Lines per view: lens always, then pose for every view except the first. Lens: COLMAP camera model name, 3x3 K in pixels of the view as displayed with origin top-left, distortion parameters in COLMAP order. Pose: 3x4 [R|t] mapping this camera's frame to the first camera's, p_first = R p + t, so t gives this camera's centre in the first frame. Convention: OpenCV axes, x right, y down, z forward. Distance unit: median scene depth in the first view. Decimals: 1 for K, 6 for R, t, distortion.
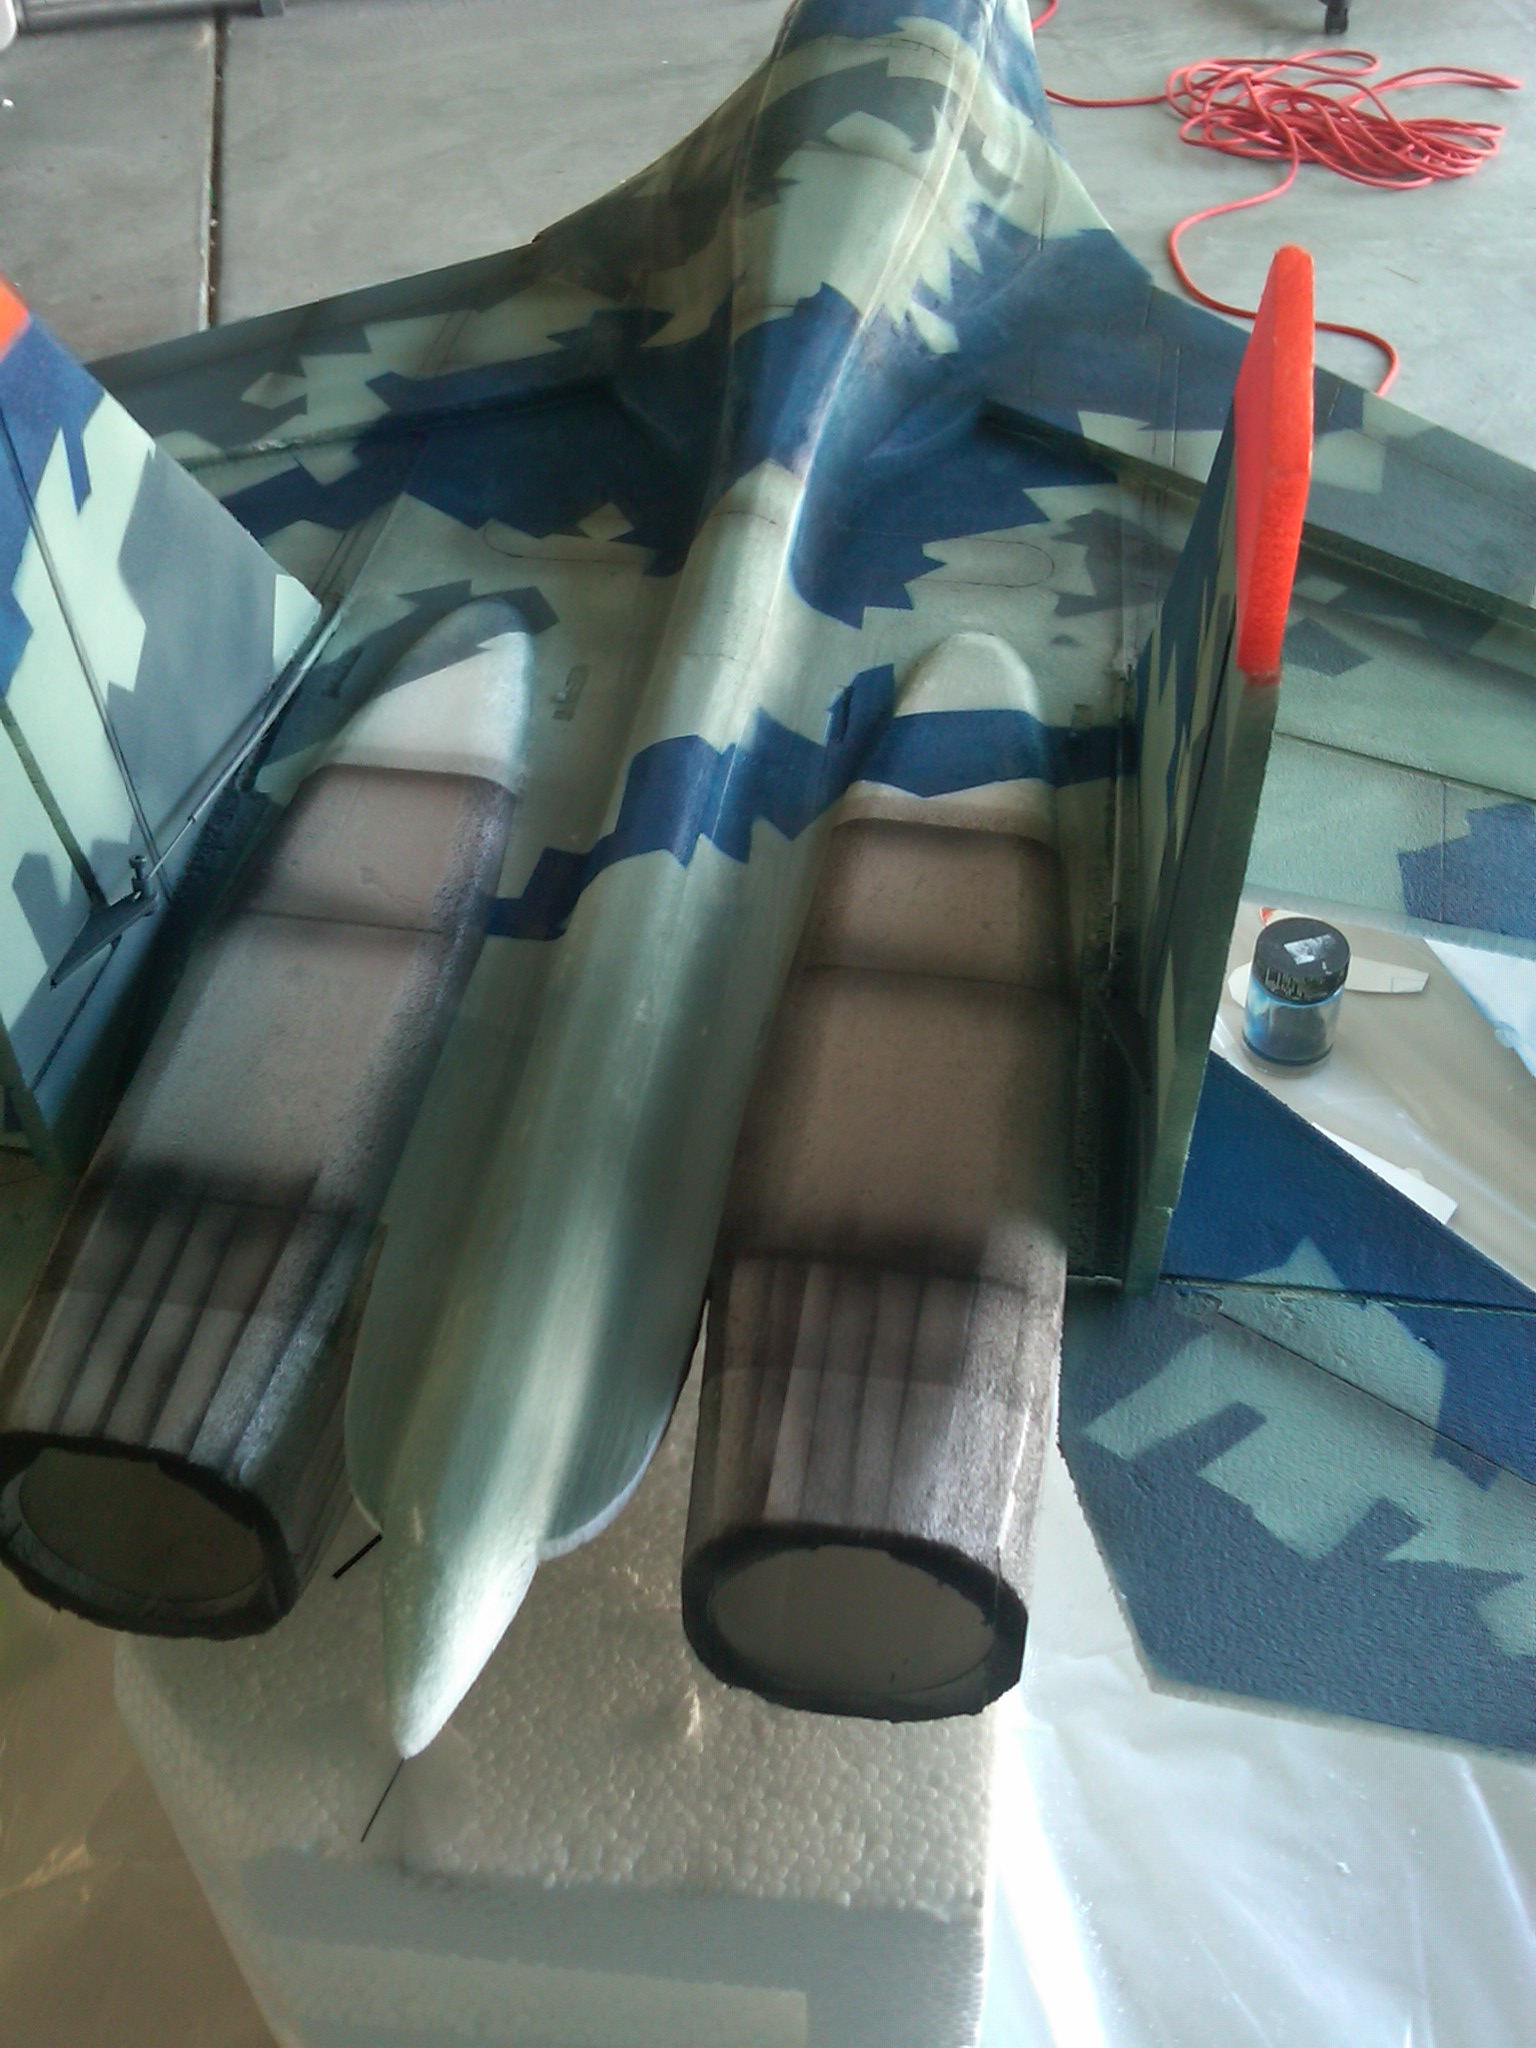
lens RADIAL K [[2159.6, 0, 805.9], [0, 2159.6, 1019.9], [0, 0, 1]] dist [0.086850, -0.304200]
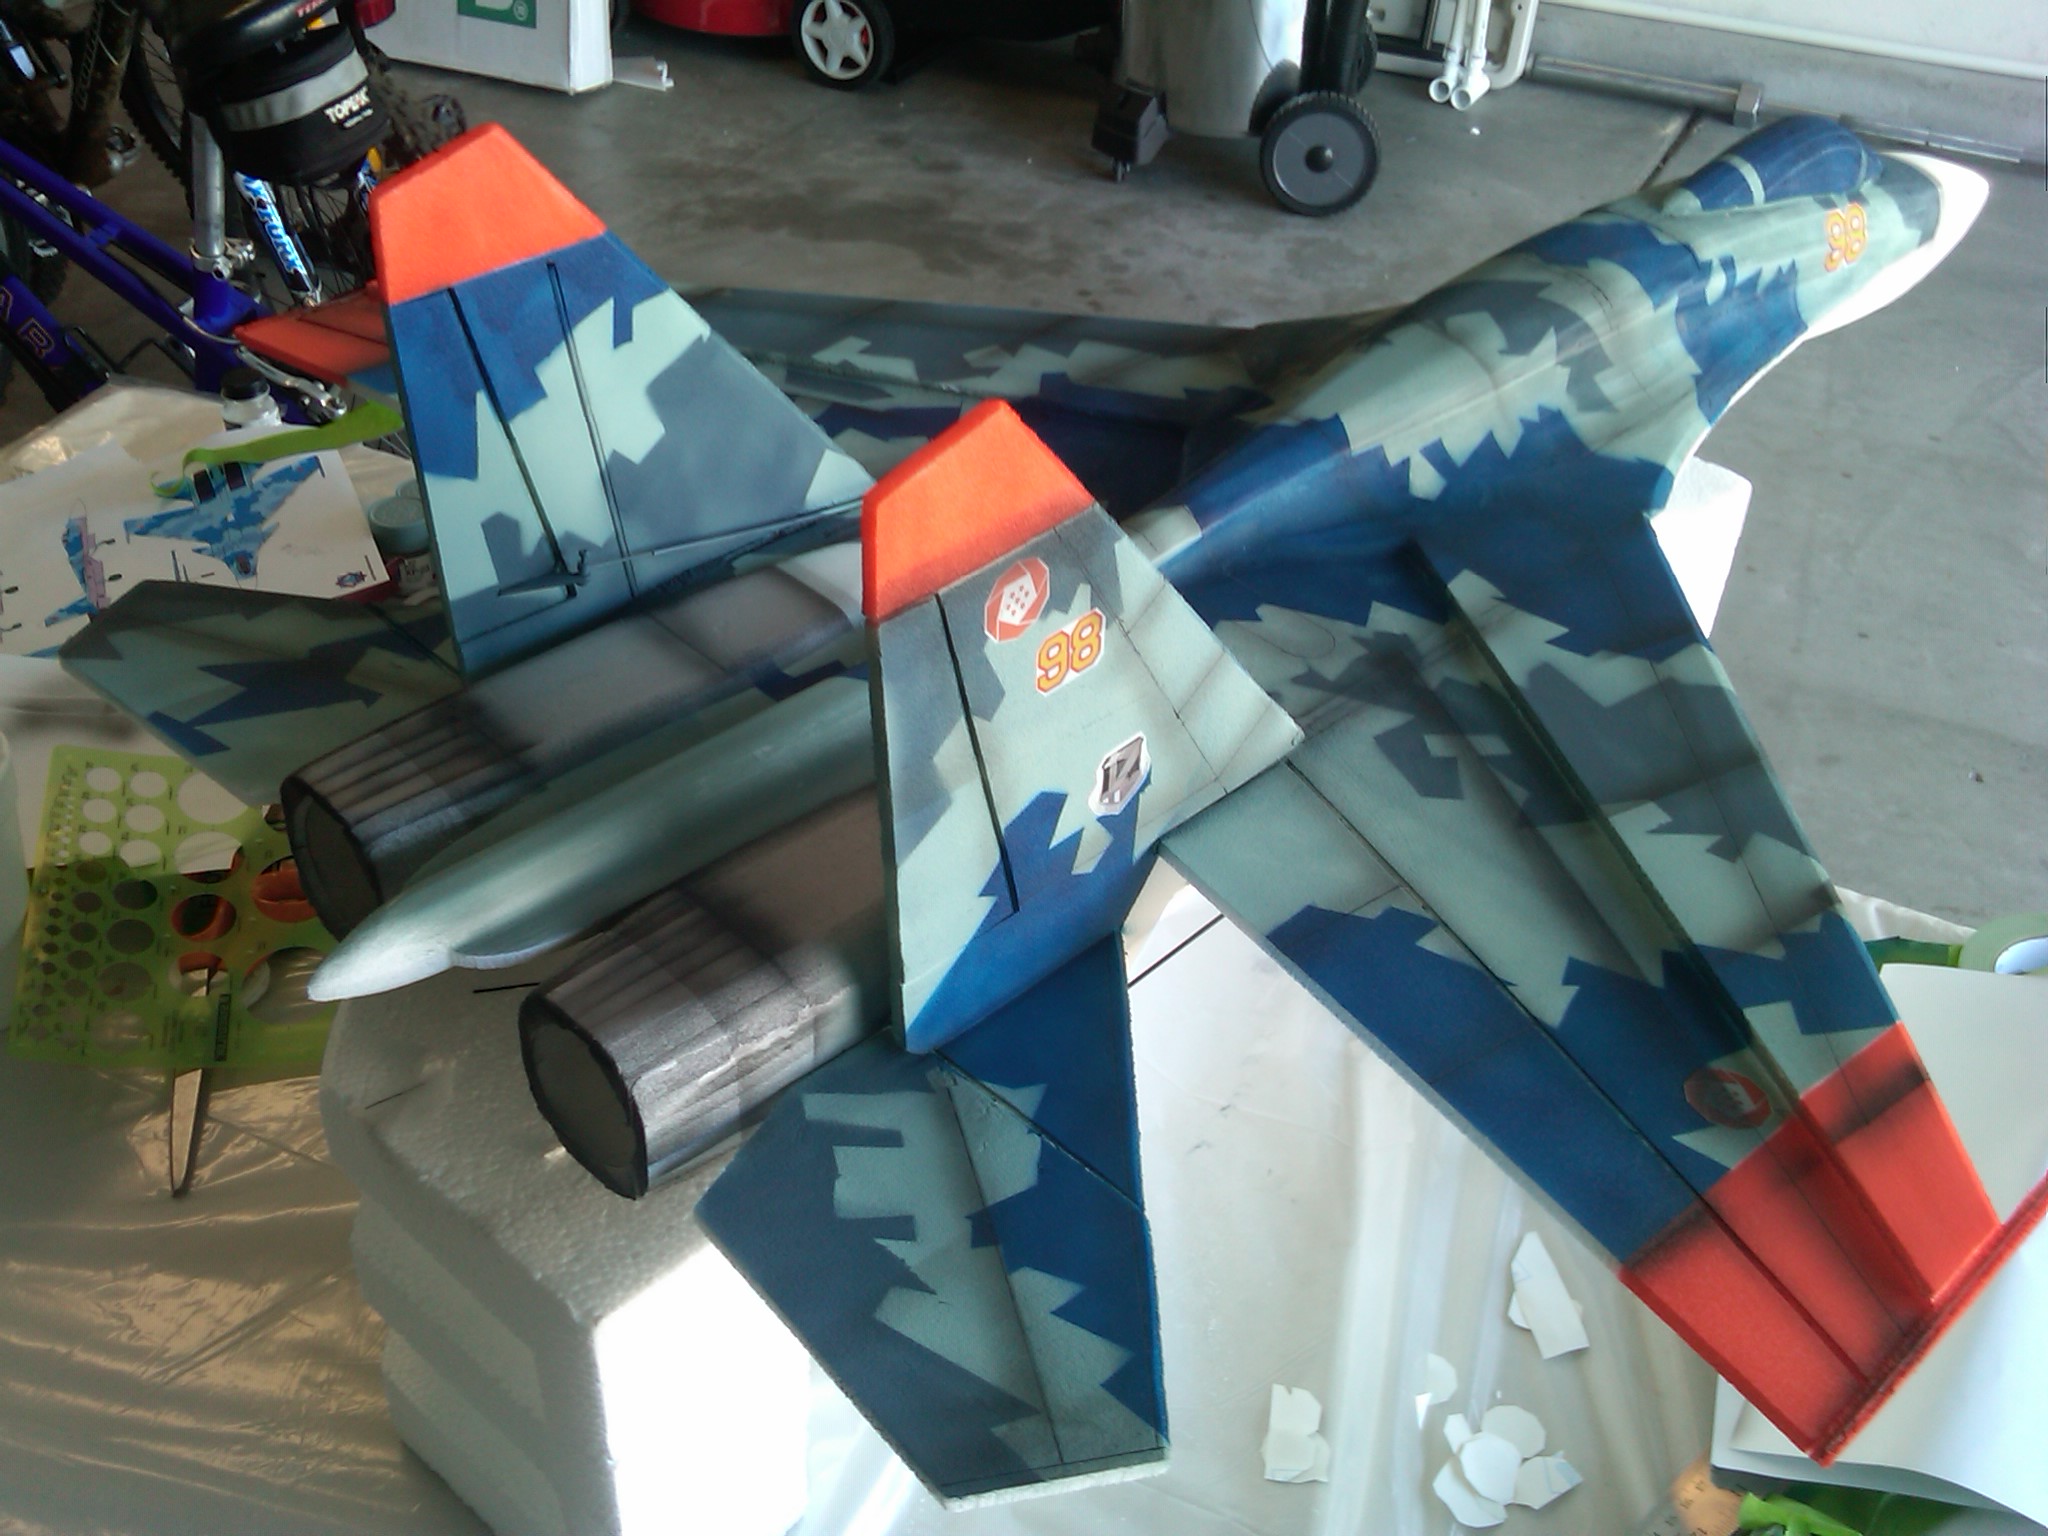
lens RADIAL K [[2159.6, 0, 1020.2], [0, 2159.6, 798.4], [0, 0, 1]] dist [0.086850, -0.304200]
pose [[0.791773, 0.408118, -0.454461, 0.797713], [-0.456803, 0.889563, 0.002999, -0.063993], [0.405495, 0.205225, 0.890762, -0.309949]]
